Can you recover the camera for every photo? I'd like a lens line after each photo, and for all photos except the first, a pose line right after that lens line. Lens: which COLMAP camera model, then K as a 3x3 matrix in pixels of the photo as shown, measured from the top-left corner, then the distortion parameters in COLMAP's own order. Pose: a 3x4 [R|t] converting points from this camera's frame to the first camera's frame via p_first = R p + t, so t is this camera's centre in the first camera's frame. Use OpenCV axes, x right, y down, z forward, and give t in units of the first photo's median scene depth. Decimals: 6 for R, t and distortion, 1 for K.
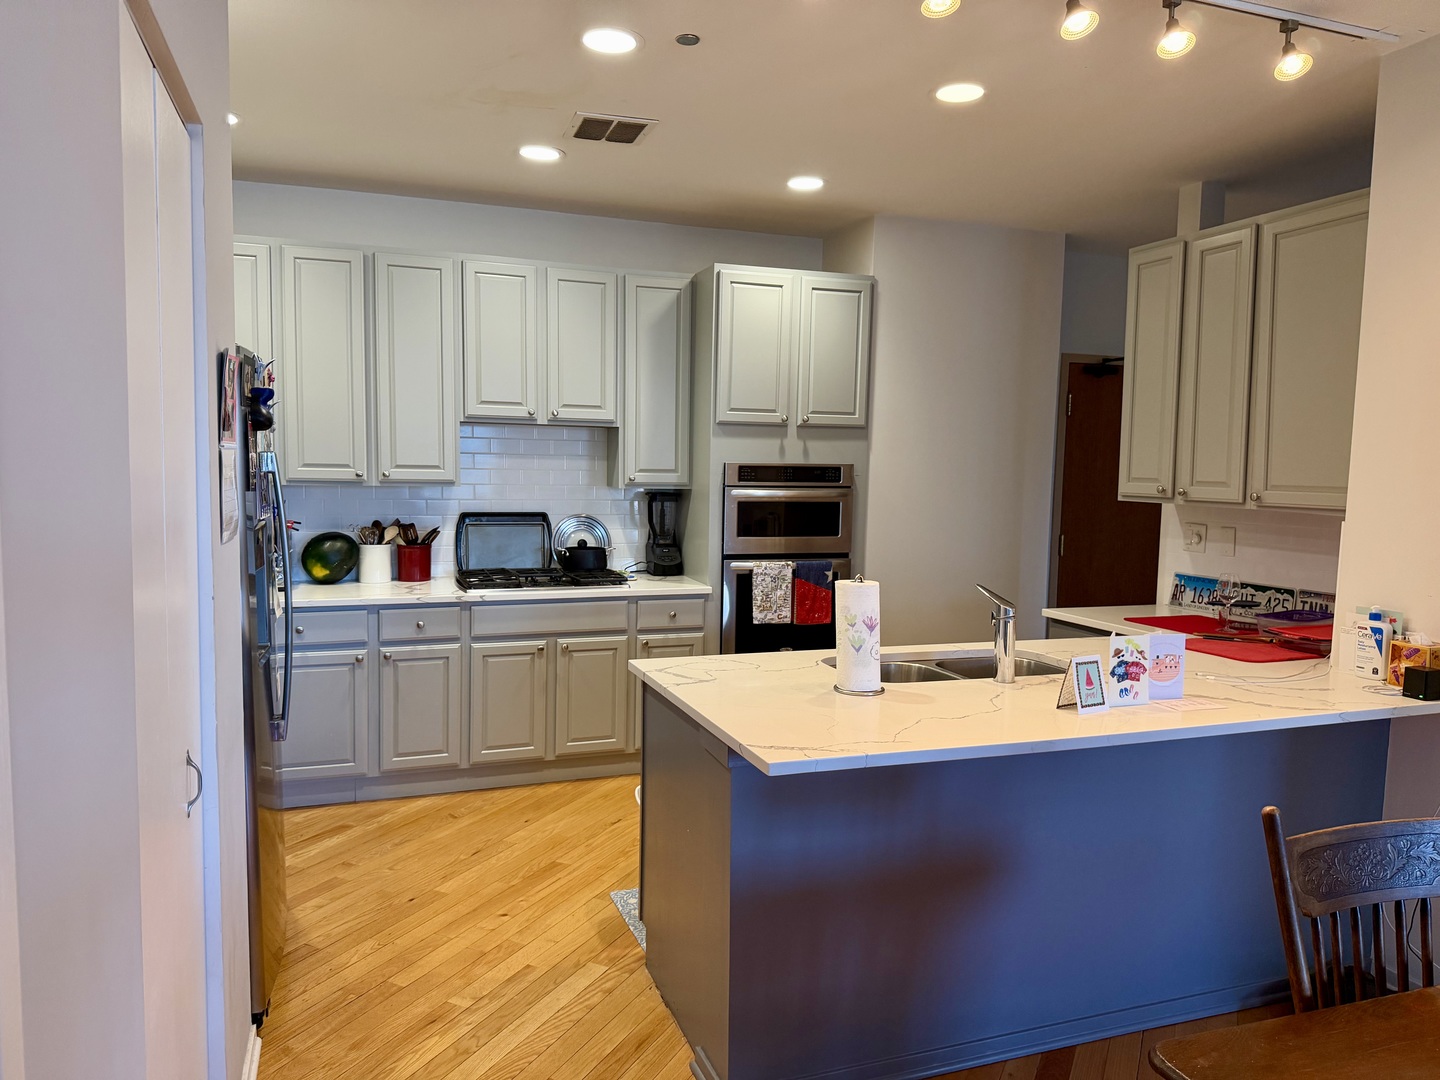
lens RADIAL K [[1000.0, 0, 717.7], [0, 1000.0, 544.8], [0, 0, 1]] dist [0.078550, -0.012586]
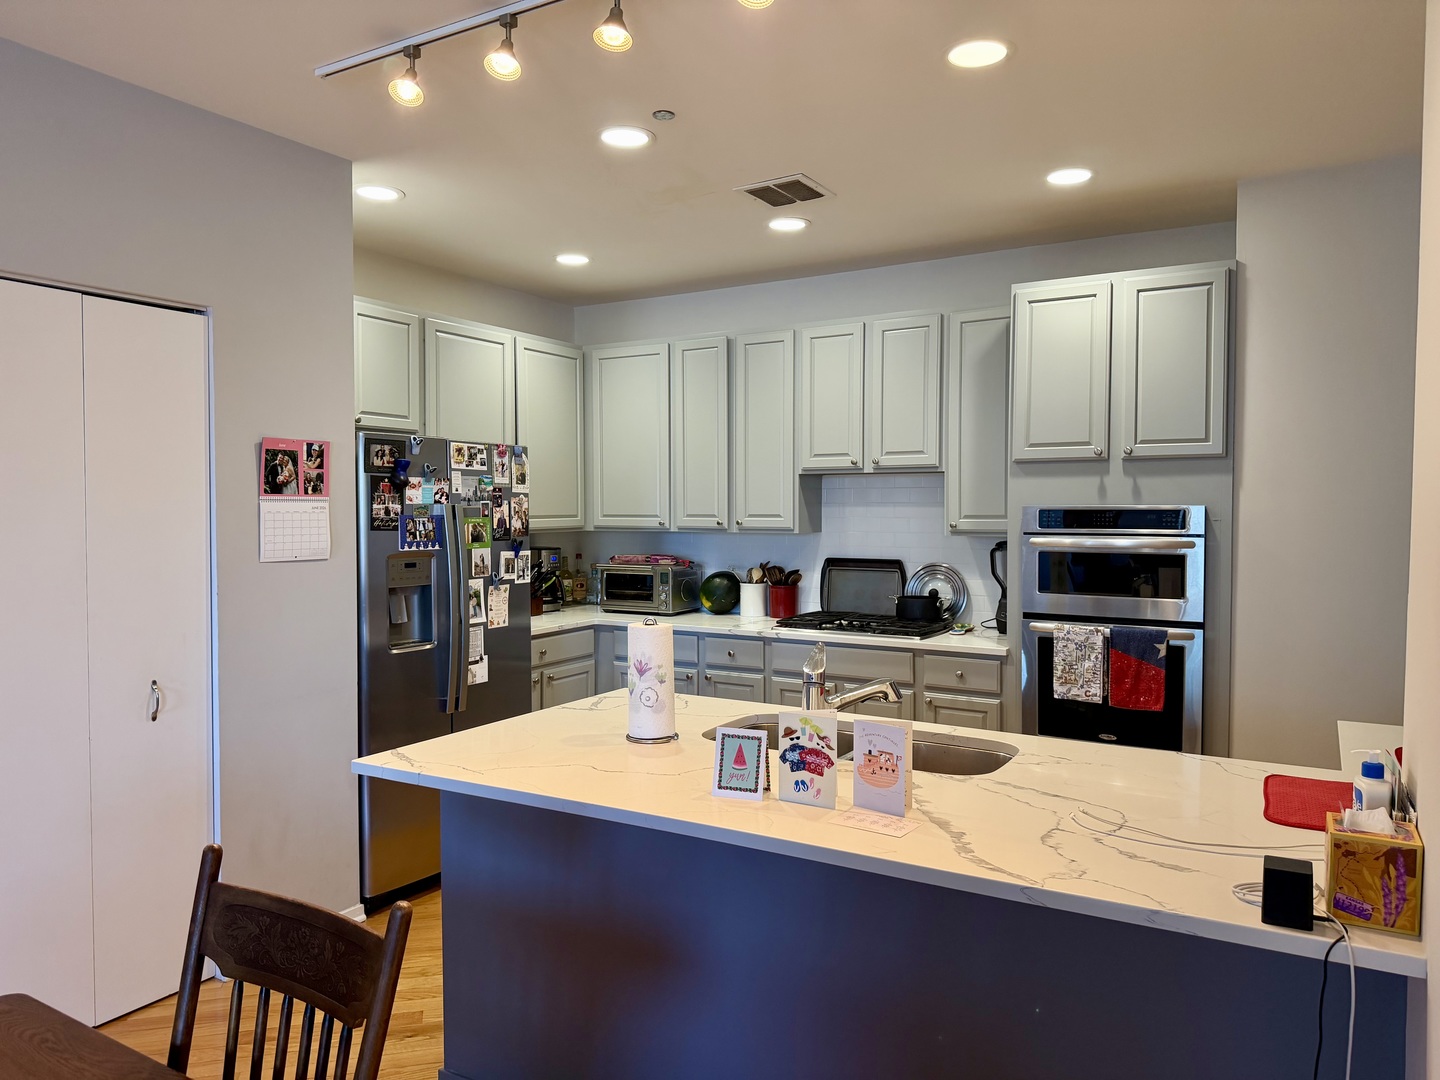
lens RADIAL K [[1000.0, 0, 710.9], [0, 1000.0, 535.5], [0, 0, 1]] dist [0.078550, -0.012586]
pose [[0.627665, 0.004155, -0.778473, 0.517436], [-0.055730, 0.997660, -0.039609, -0.007062], [0.776486, 0.068246, 0.626427, 0.239636]]
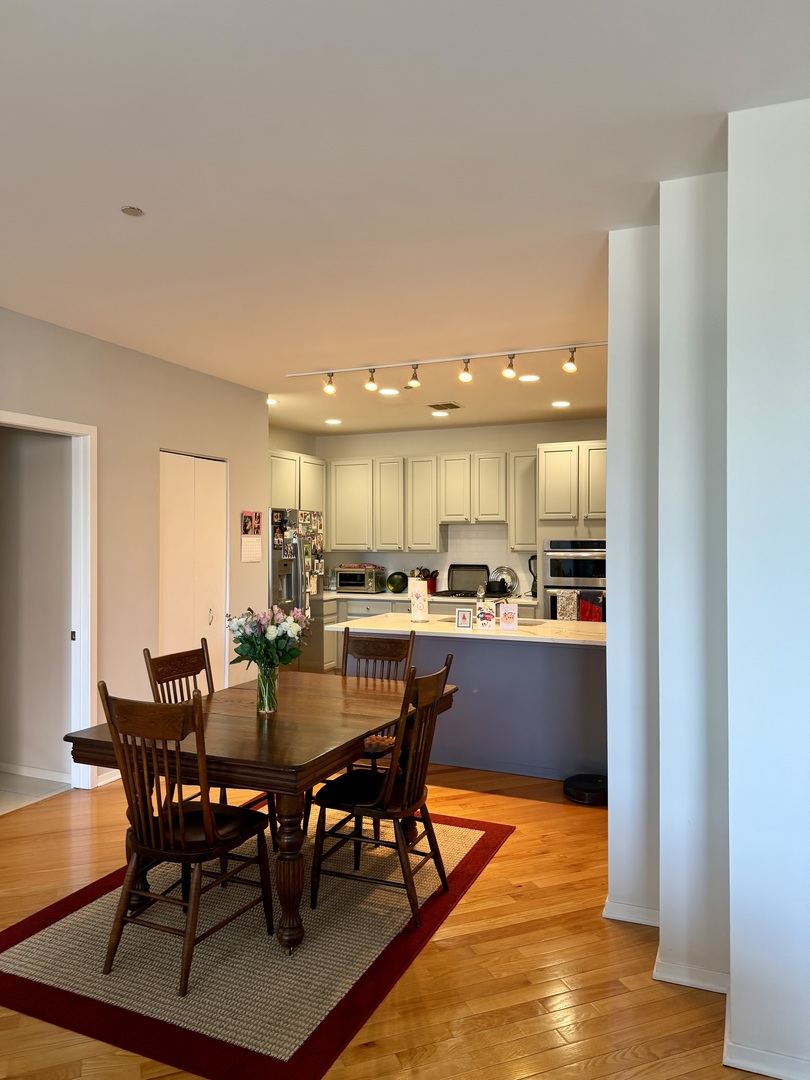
lens RADIAL K [[750.0, 0, 400.5], [0, 750.0, 534.8], [0, 0, 1]] dist [0.078550, -0.012586]
pose [[0.721724, -0.023593, -0.691779, 0.840415], [-0.046590, 0.995497, -0.082558, 0.046175], [0.690612, 0.091814, 0.717374, -0.280431]]
